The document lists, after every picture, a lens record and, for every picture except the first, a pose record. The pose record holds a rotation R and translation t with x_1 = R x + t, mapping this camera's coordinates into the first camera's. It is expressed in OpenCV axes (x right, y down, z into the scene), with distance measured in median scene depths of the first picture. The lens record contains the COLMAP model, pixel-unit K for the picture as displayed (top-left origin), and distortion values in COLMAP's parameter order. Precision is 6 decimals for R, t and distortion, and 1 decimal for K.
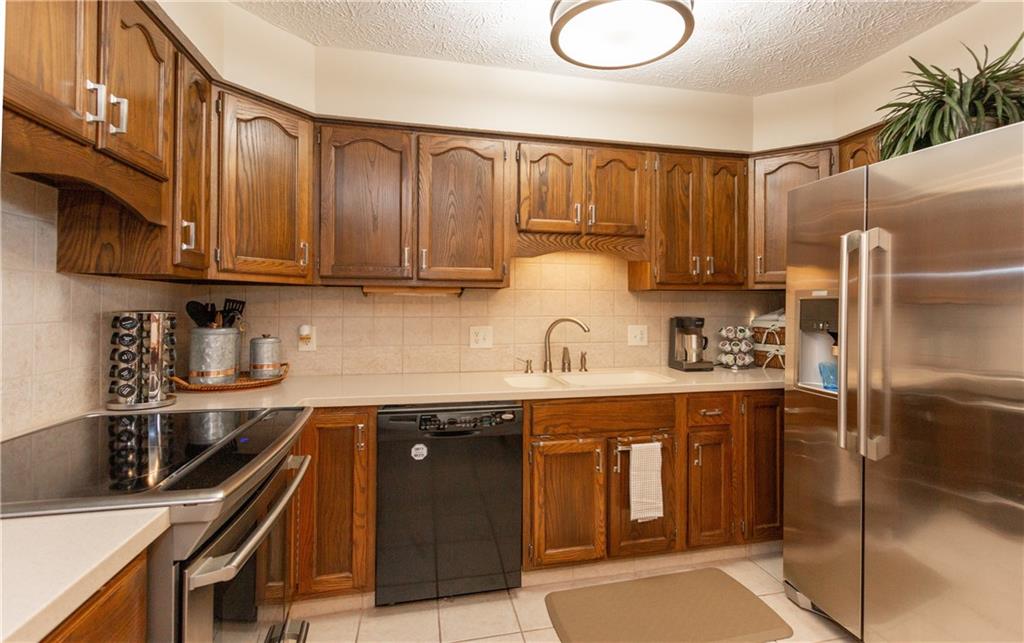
lens RADIAL K [[488.4, 0, 543.4], [0, 488.4, 302.1], [0, 0, 1]] dist [0.001194, 0.001038]
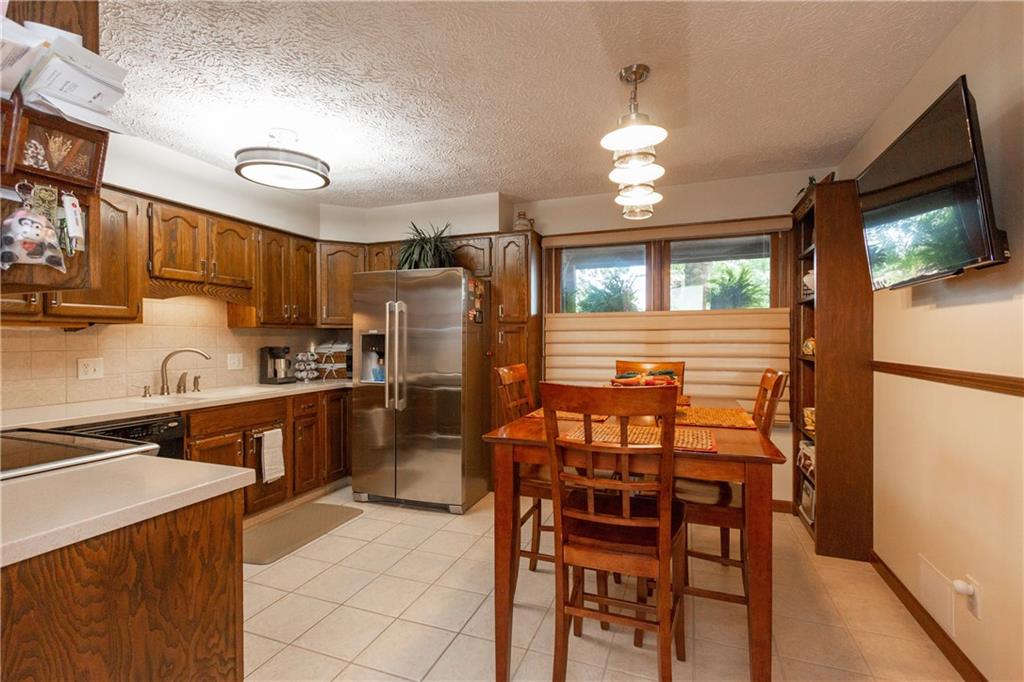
lens RADIAL K [[470.7, 0, 512.0], [0, 470.7, 342.7], [0, 0, 1]] dist [0.003058, -0.000318]
pose [[0.566961, -0.010250, 0.823681, -0.491555], [-0.002434, 0.999897, 0.014118, -0.002343], [-0.823741, -0.010010, 0.566878, -0.373800]]
